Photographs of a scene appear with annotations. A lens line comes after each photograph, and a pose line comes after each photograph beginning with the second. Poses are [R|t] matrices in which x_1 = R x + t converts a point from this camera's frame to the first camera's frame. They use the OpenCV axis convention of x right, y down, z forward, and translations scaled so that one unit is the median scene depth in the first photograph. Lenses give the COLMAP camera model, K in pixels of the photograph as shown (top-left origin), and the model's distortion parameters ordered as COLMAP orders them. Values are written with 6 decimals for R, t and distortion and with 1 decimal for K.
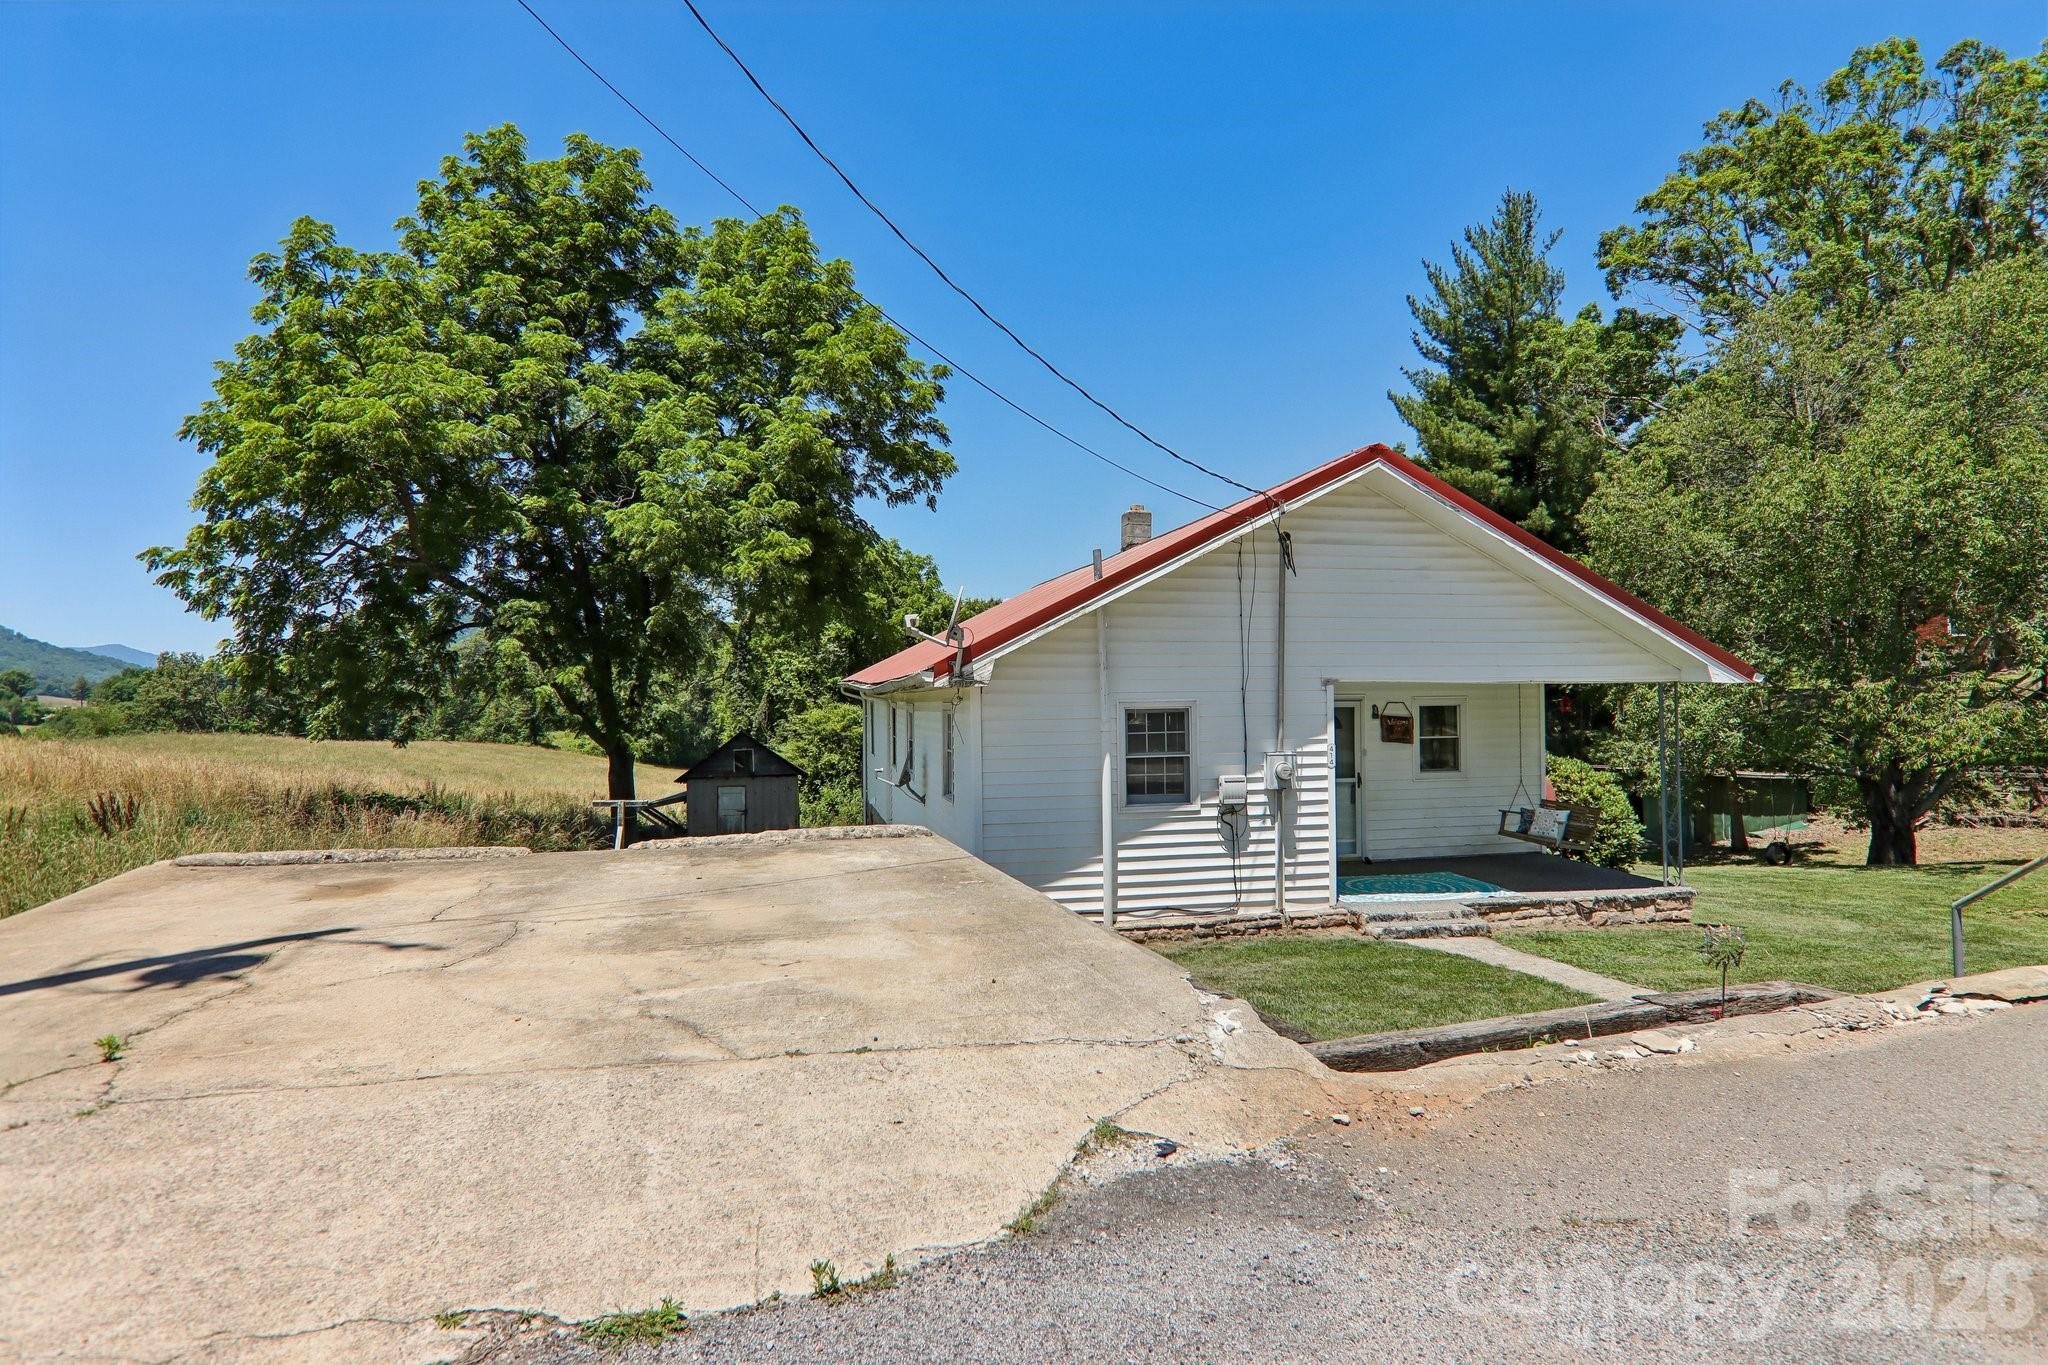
lens RADIAL K [[1145.7, 0, 1032.8], [0, 1145.7, 691.1], [0, 0, 1]] dist [0.002259, -0.020440]
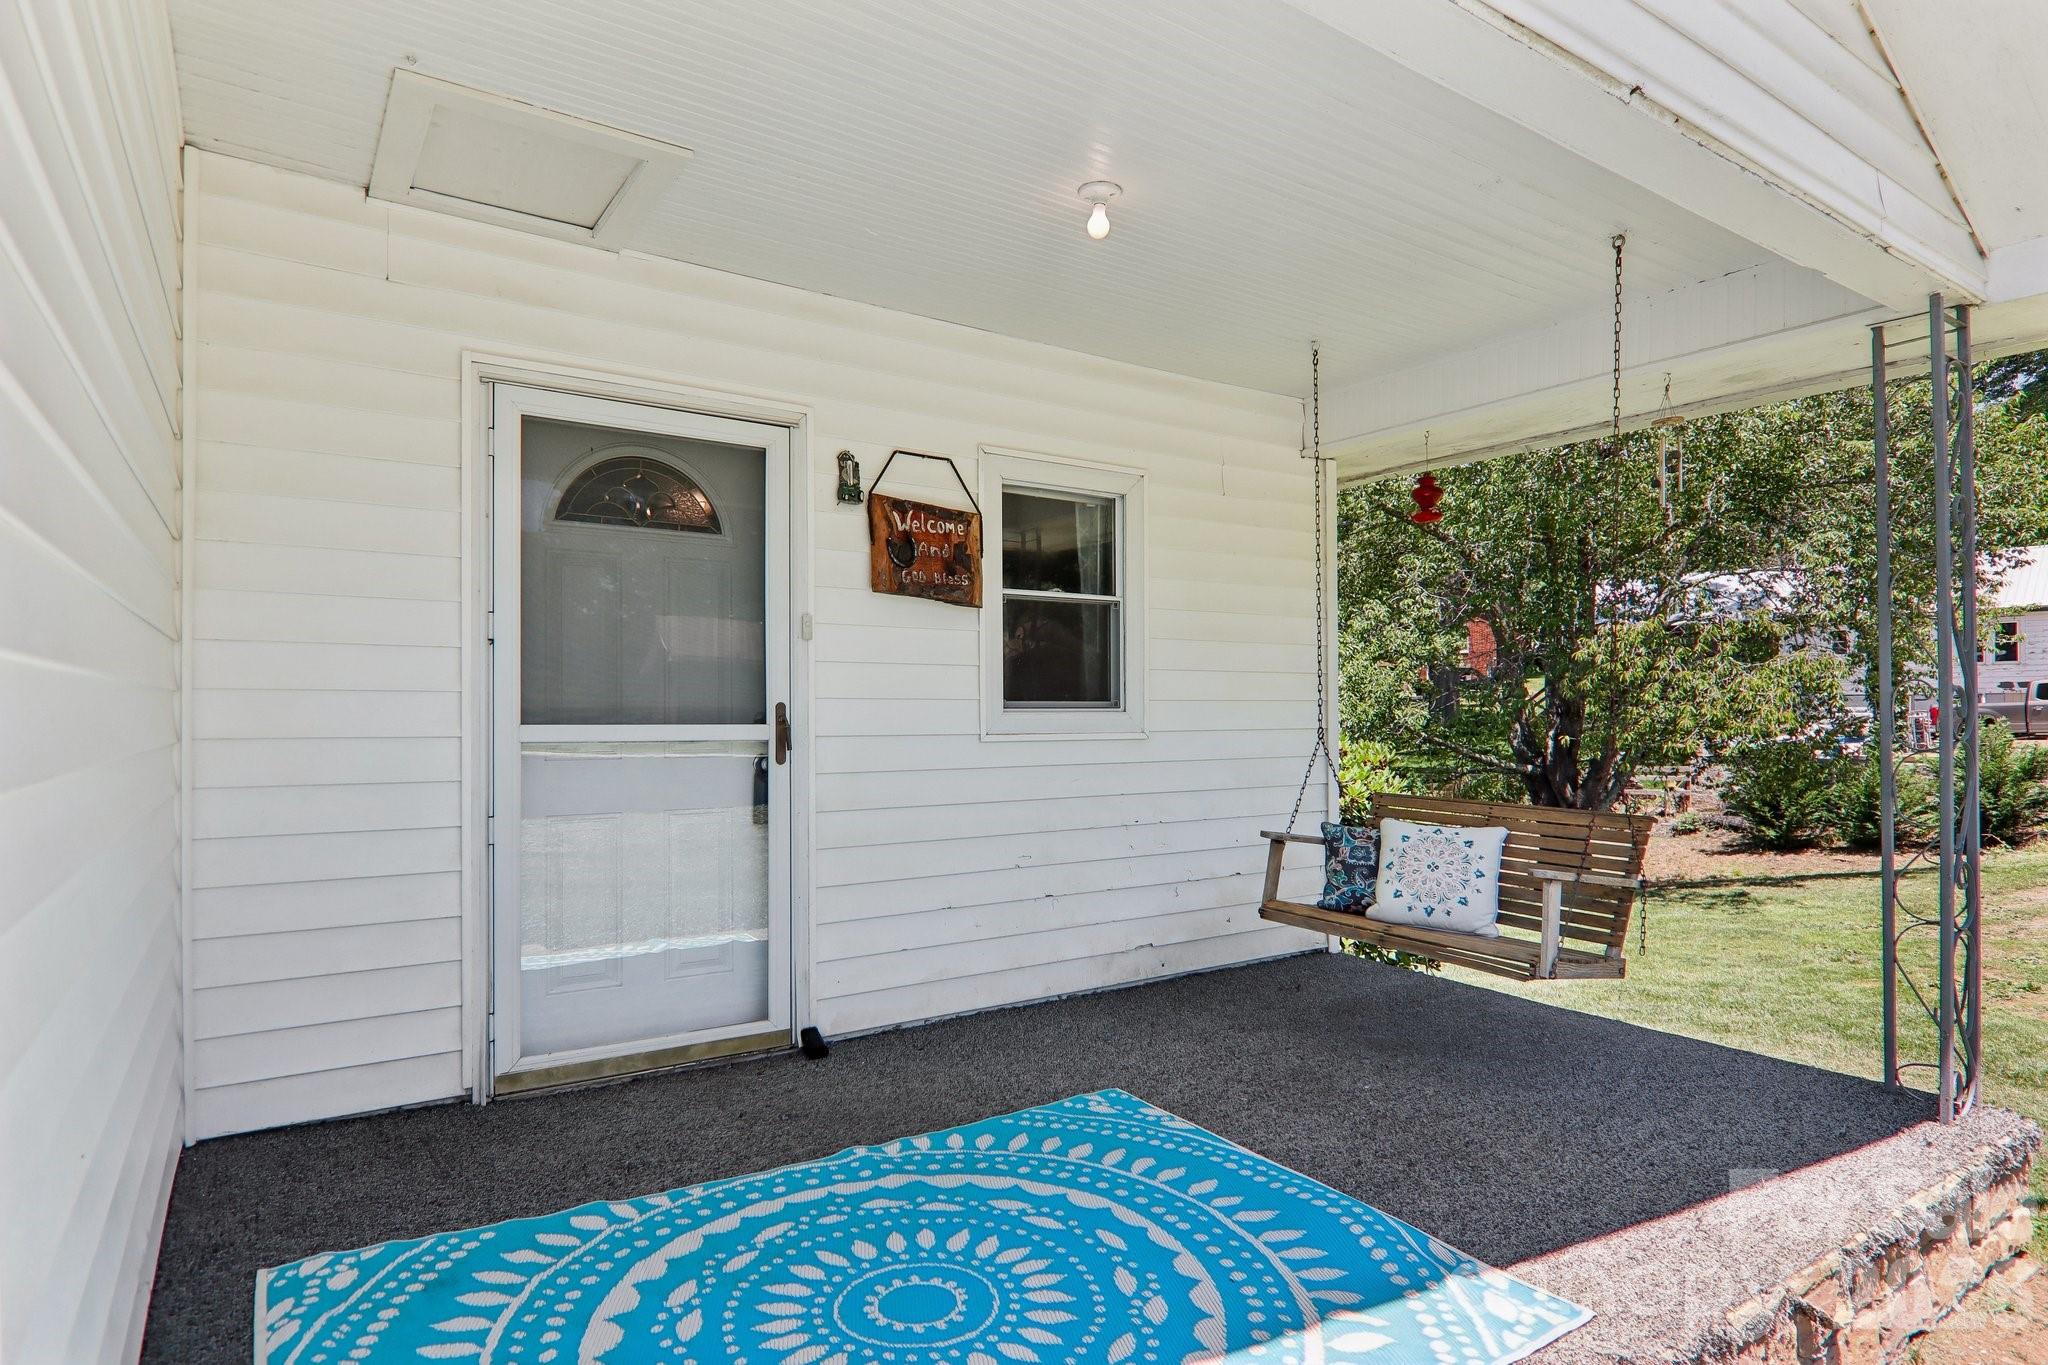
lens RADIAL K [[1146.3, 0, 1022.8], [0, 1146.3, 710.0], [0, 0, 1]] dist [0.000469, -0.019480]
pose [[0.933254, 0.008501, 0.359116, 0.153641], [-0.005785, 0.999946, -0.008637, 0.047192], [-0.359171, 0.005983, 0.933253, 0.468534]]
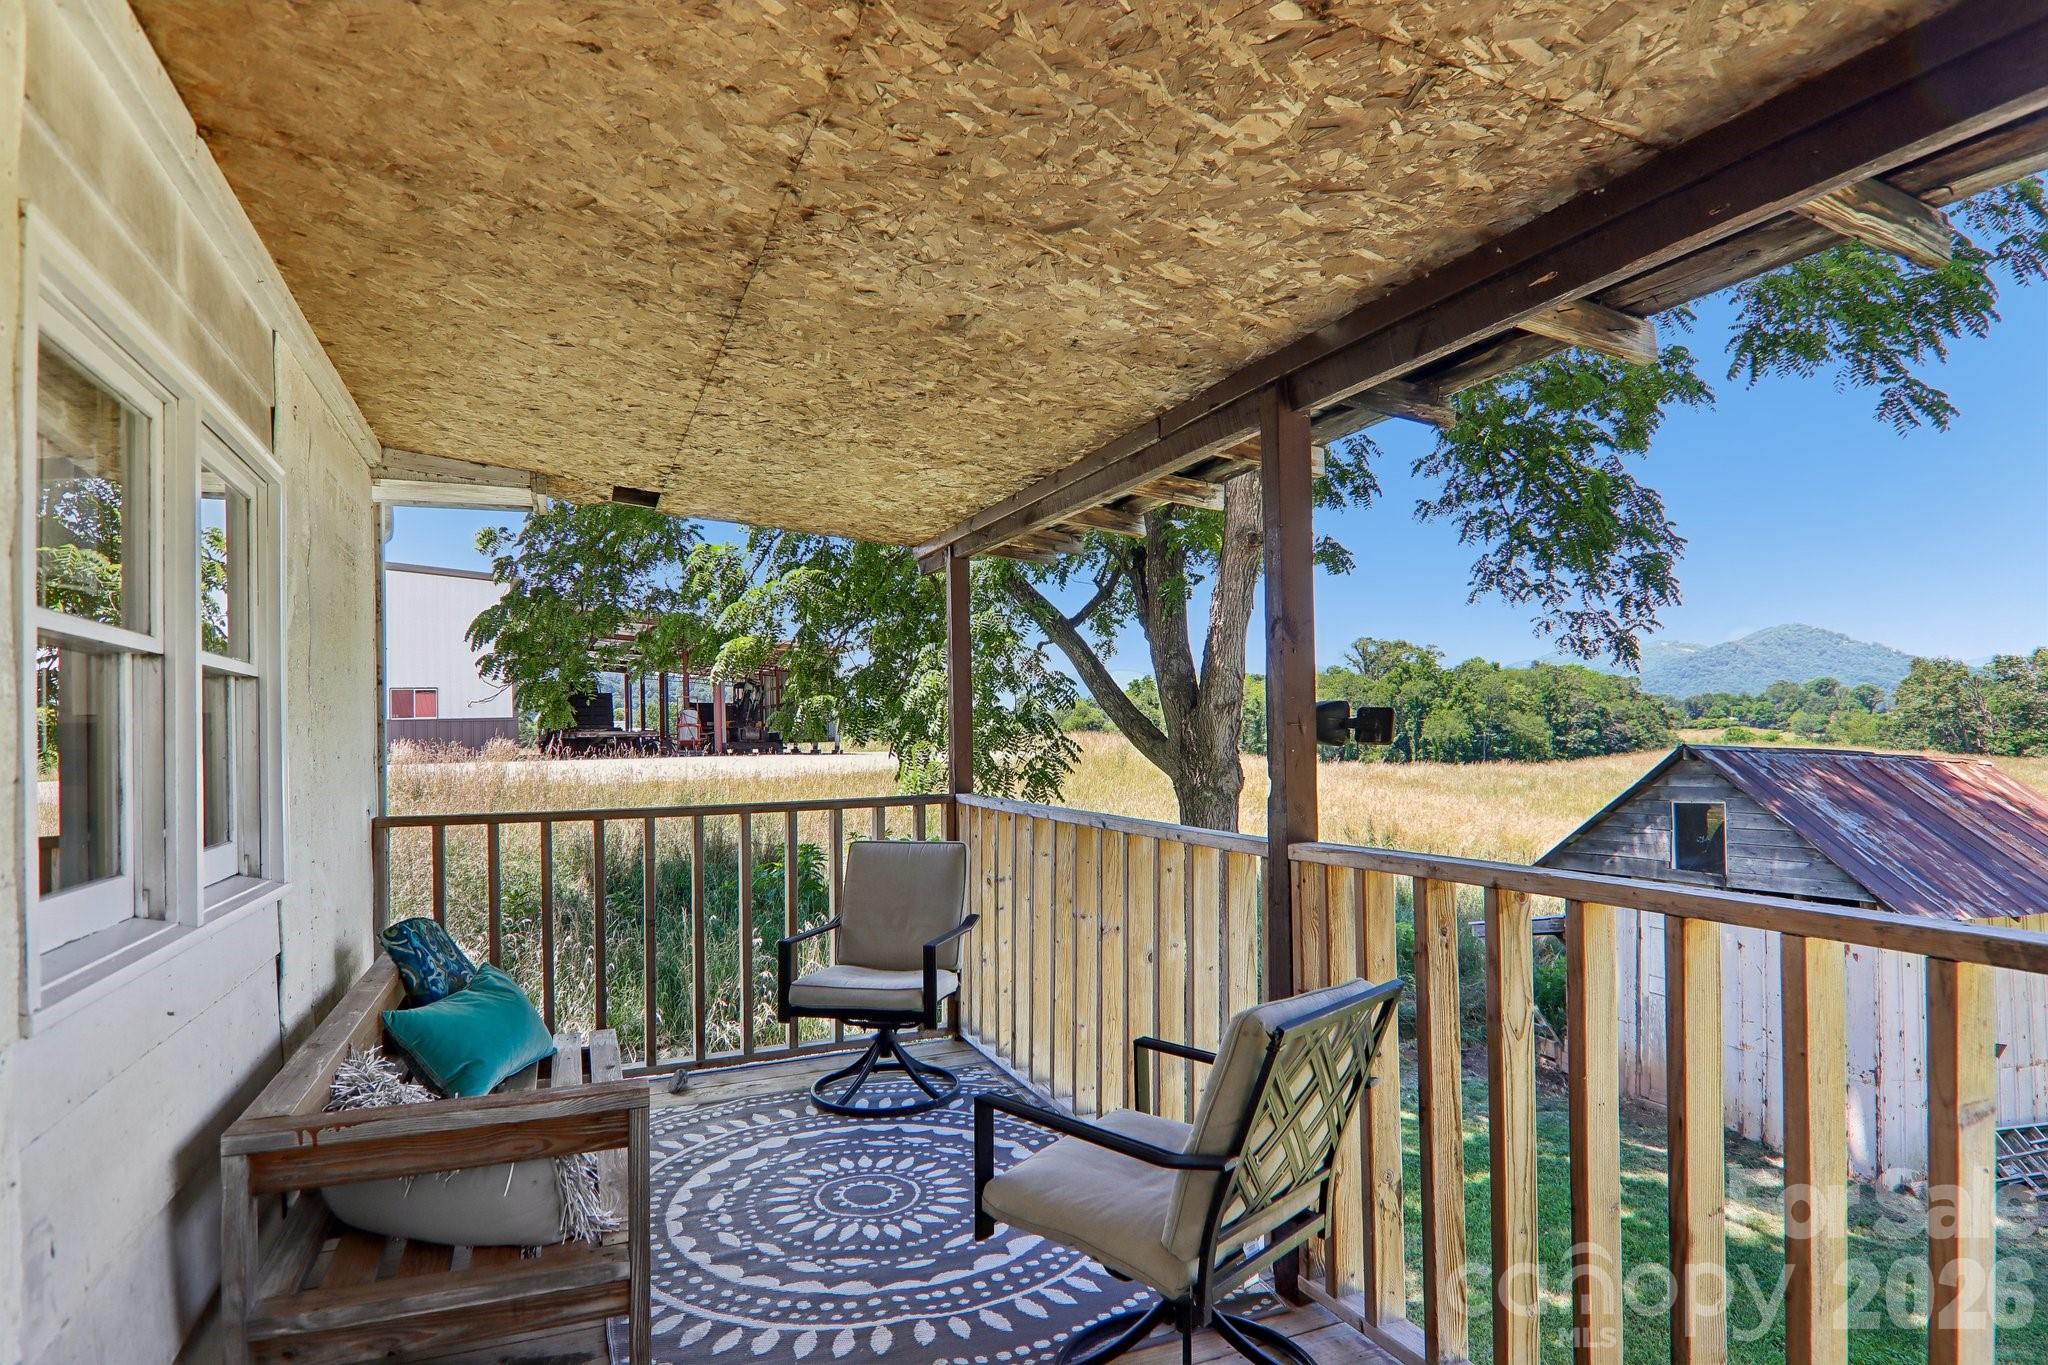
lens RADIAL K [[1122.9, 0, 1019.7], [0, 1122.9, 689.9], [0, 0, 1]] dist [0.002082, -0.018330]
pose [[0.163086, -0.032087, -0.986090, 0.045478], [0.019632, 0.999379, -0.029272, 0.039242], [0.986416, -0.014585, 0.163615, 1.202966]]
